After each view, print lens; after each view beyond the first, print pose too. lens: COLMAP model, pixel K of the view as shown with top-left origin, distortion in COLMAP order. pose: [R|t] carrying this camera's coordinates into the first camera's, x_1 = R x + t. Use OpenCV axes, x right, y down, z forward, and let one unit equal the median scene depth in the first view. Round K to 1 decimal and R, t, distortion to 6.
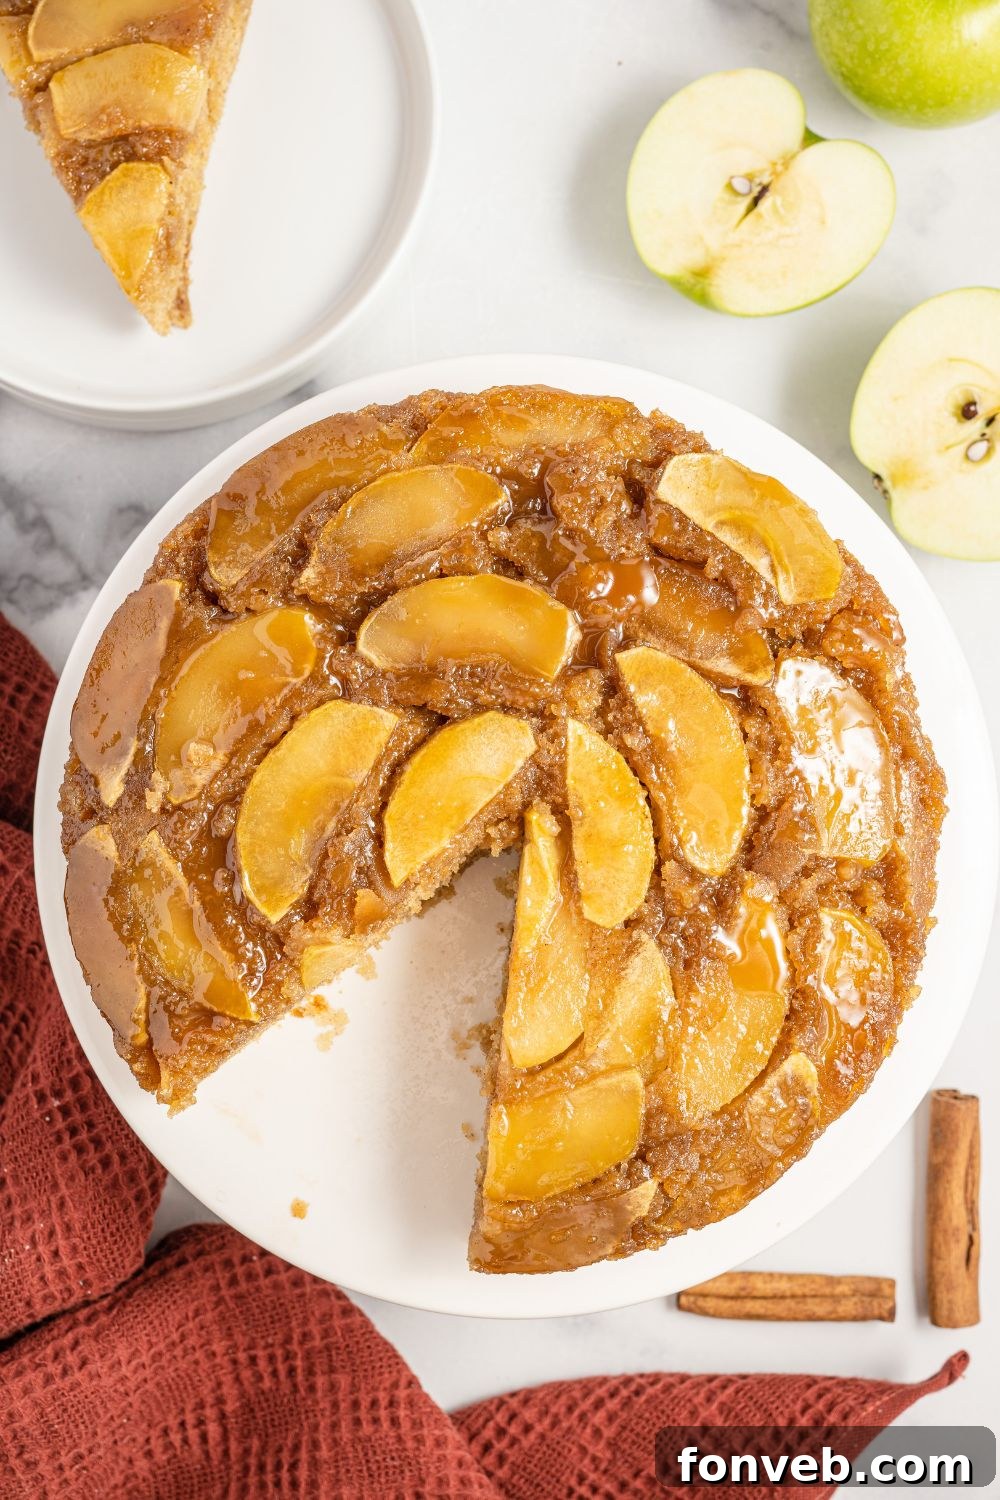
lens RADIAL K [[2184.6, 0, 501.8], [0, 2184.6, 738.8], [0, 0, 1]] dist [0.007097, 0.000000]
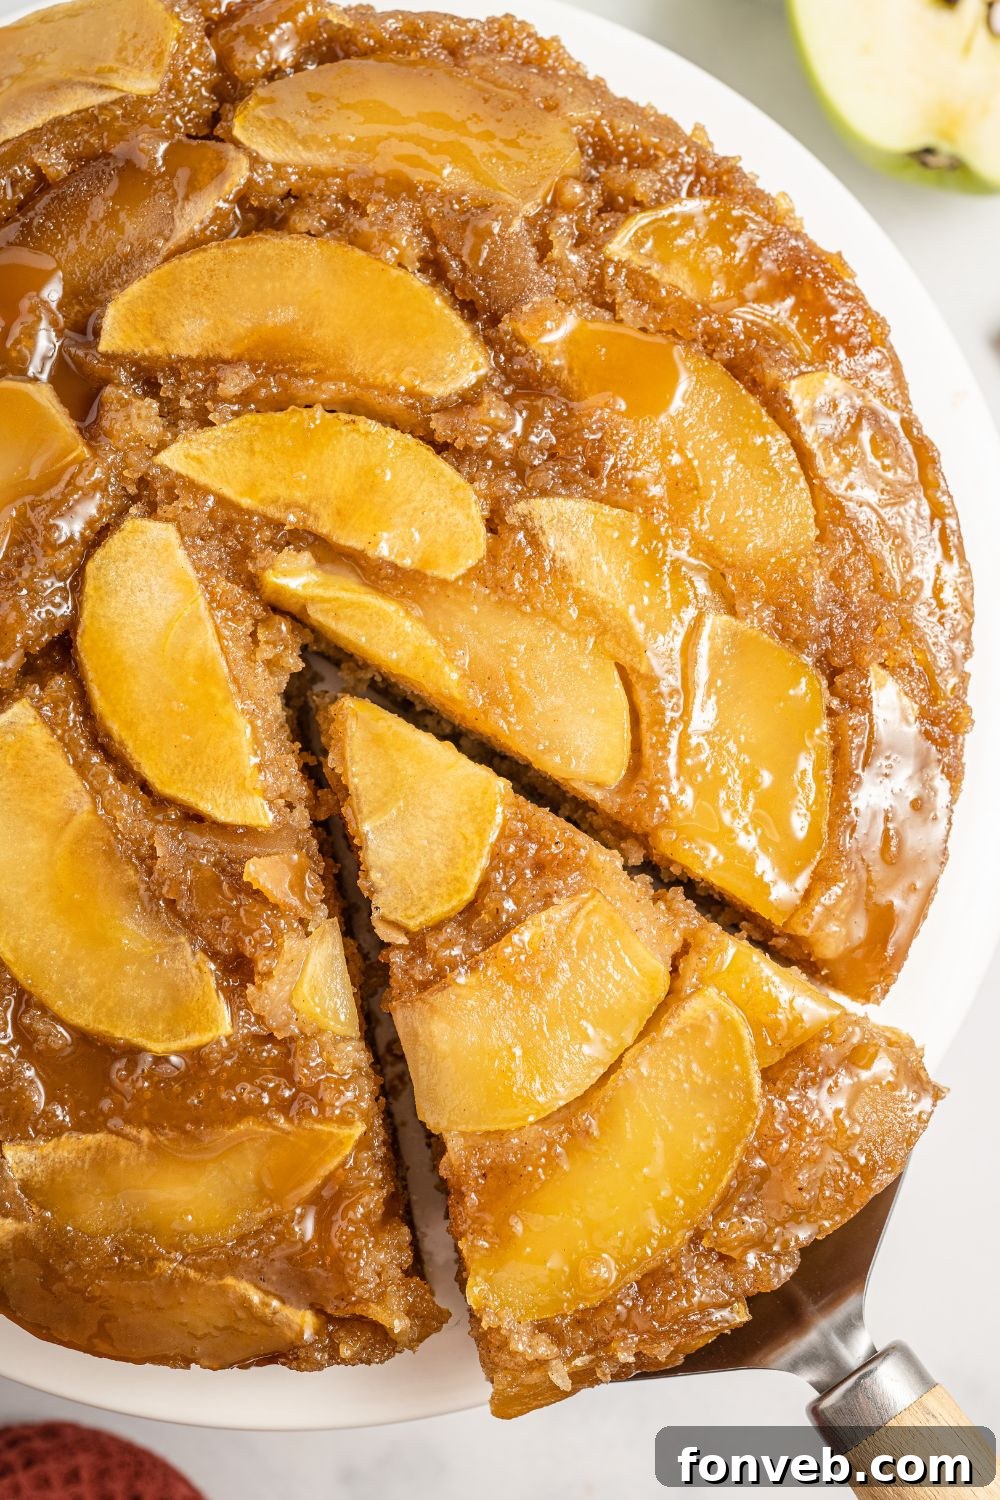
lens RADIAL K [[2184.6, 0, 503.7], [0, 2184.6, 739.0], [0, 0, 1]] dist [0.007097, 0.000000]
pose [[0.442119, -0.886957, 0.133560, -0.079421], [0.894641, 0.446754, 0.005343, 0.111645], [-0.064408, 0.117125, 0.991026, 0.383669]]
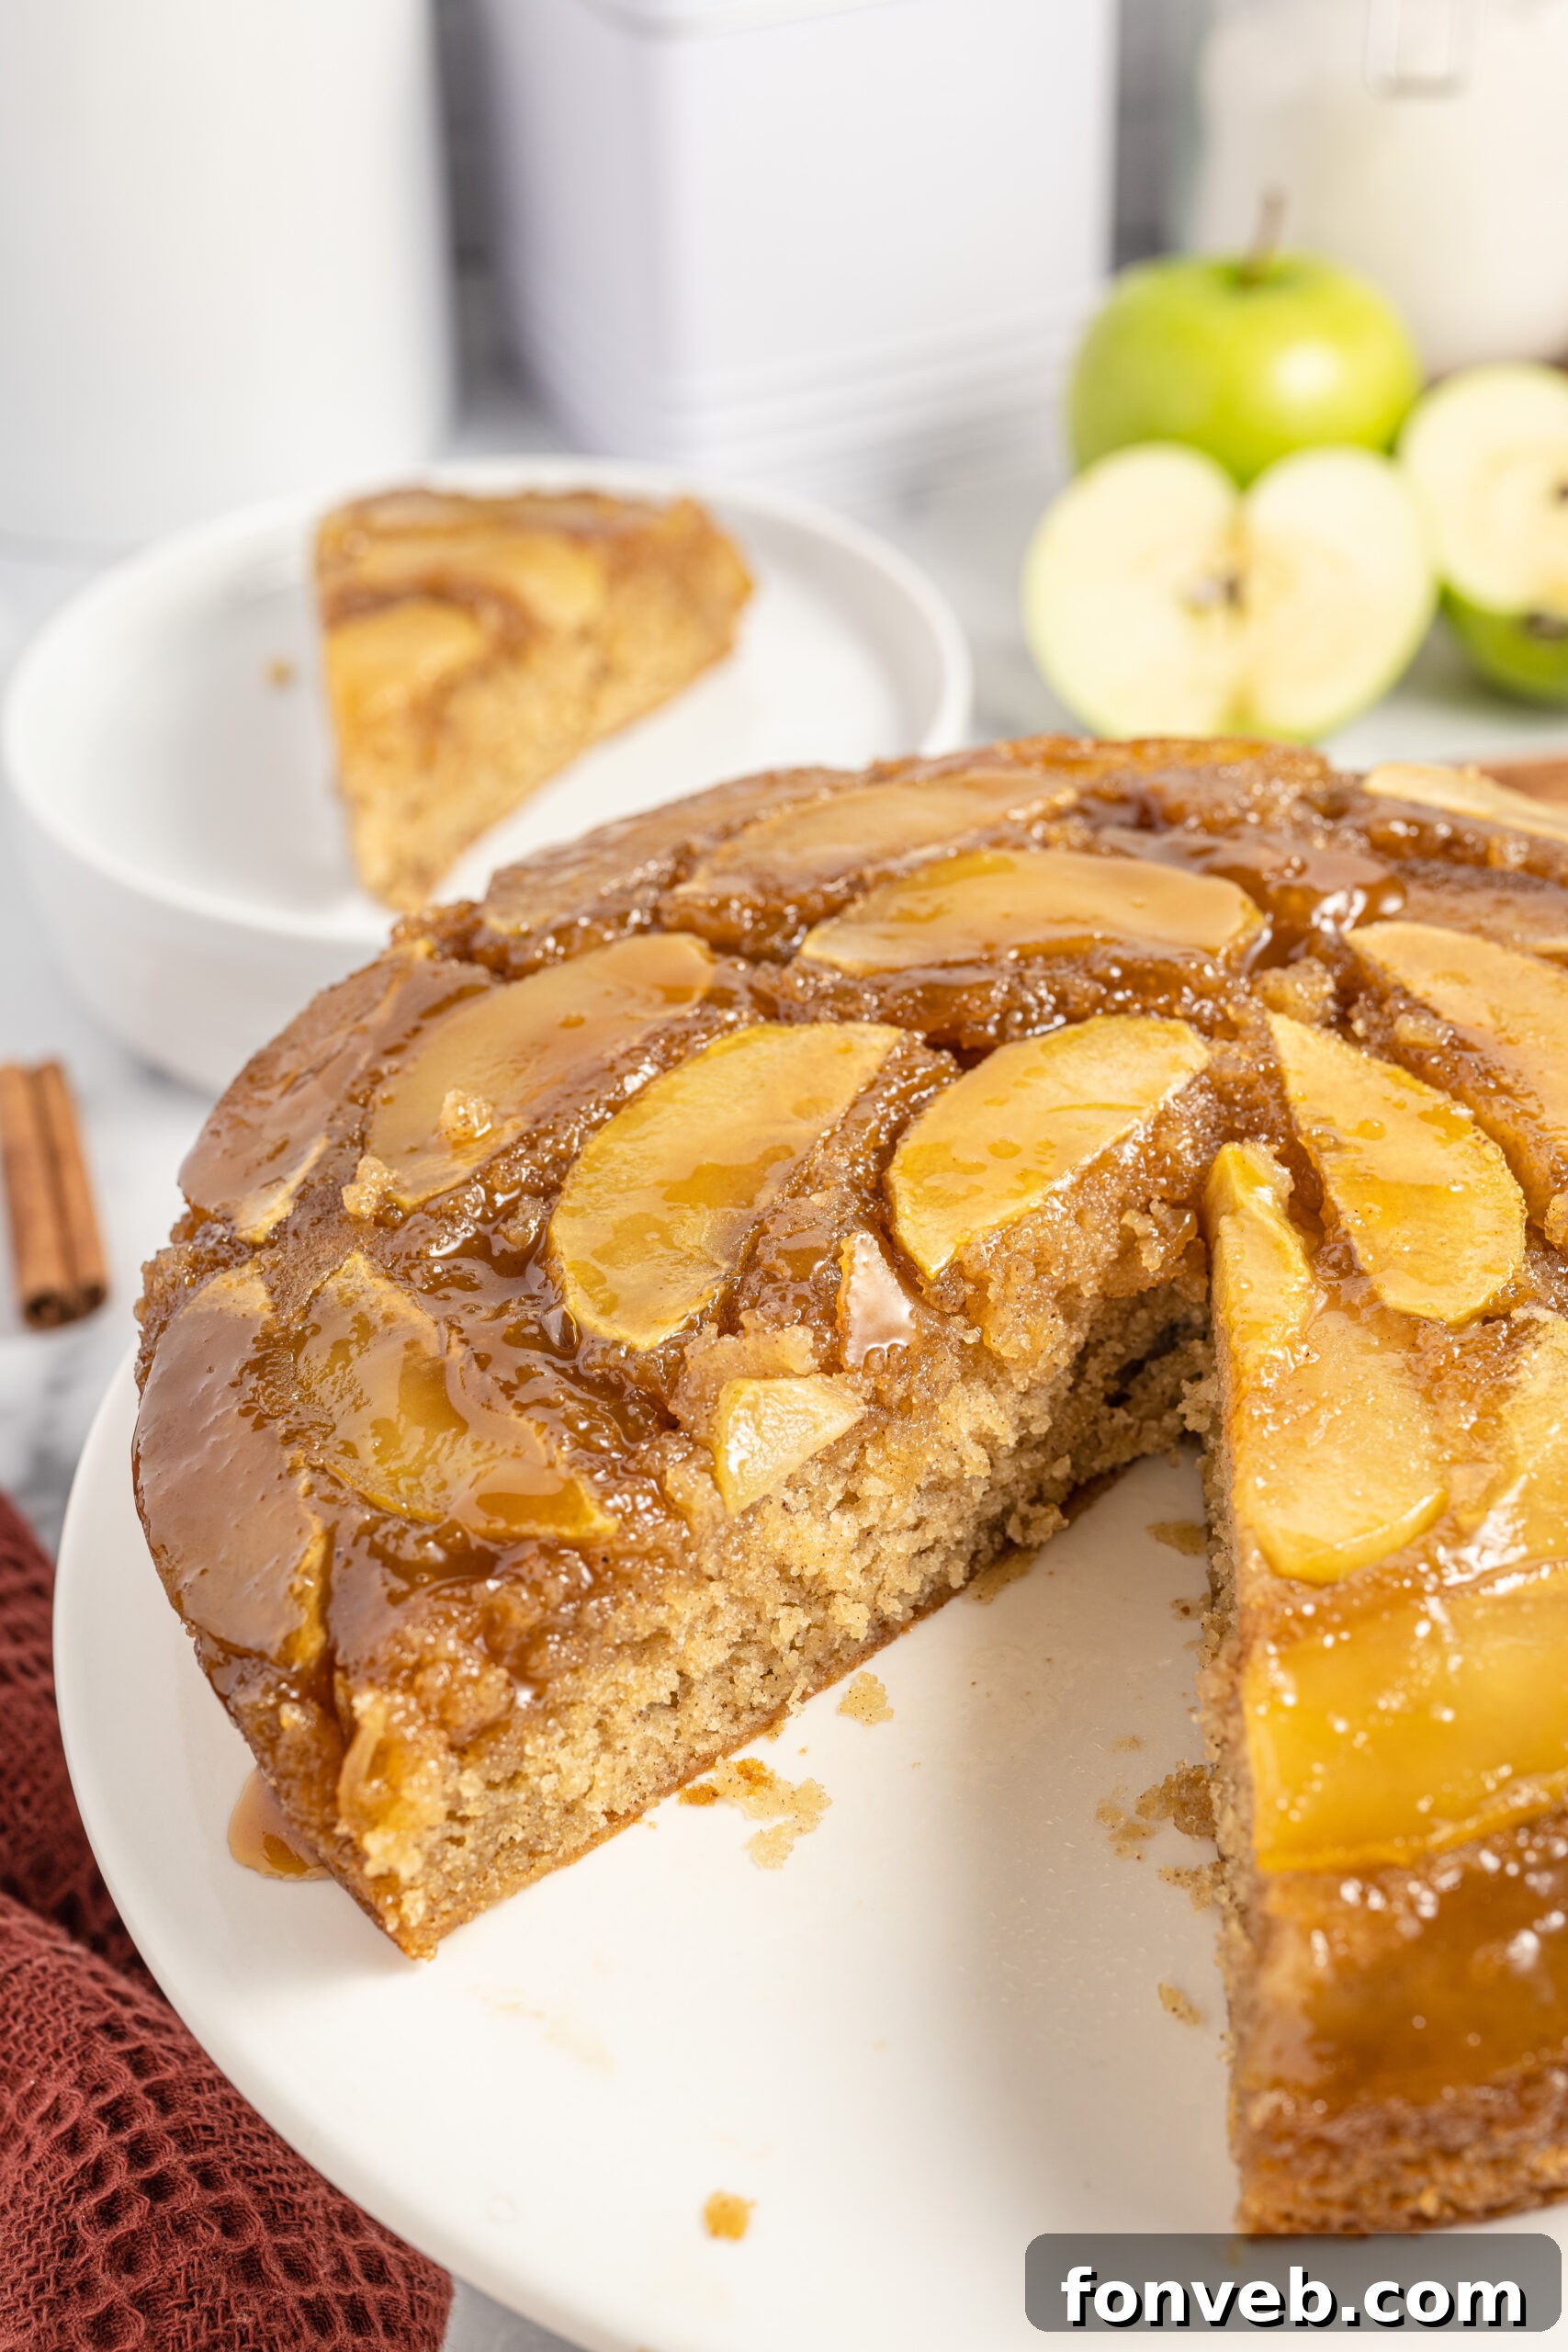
lens RADIAL K [[3425.1, 0, 769.7], [0, 3425.1, 1183.8], [0, 0, 1]] dist [0.007097, 0.000000]
pose [[0.997376, -0.070074, 0.018160, -0.089353], [0.059562, 0.651844, -0.756010, 0.550862], [0.041139, 0.755109, 0.654308, 0.549600]]
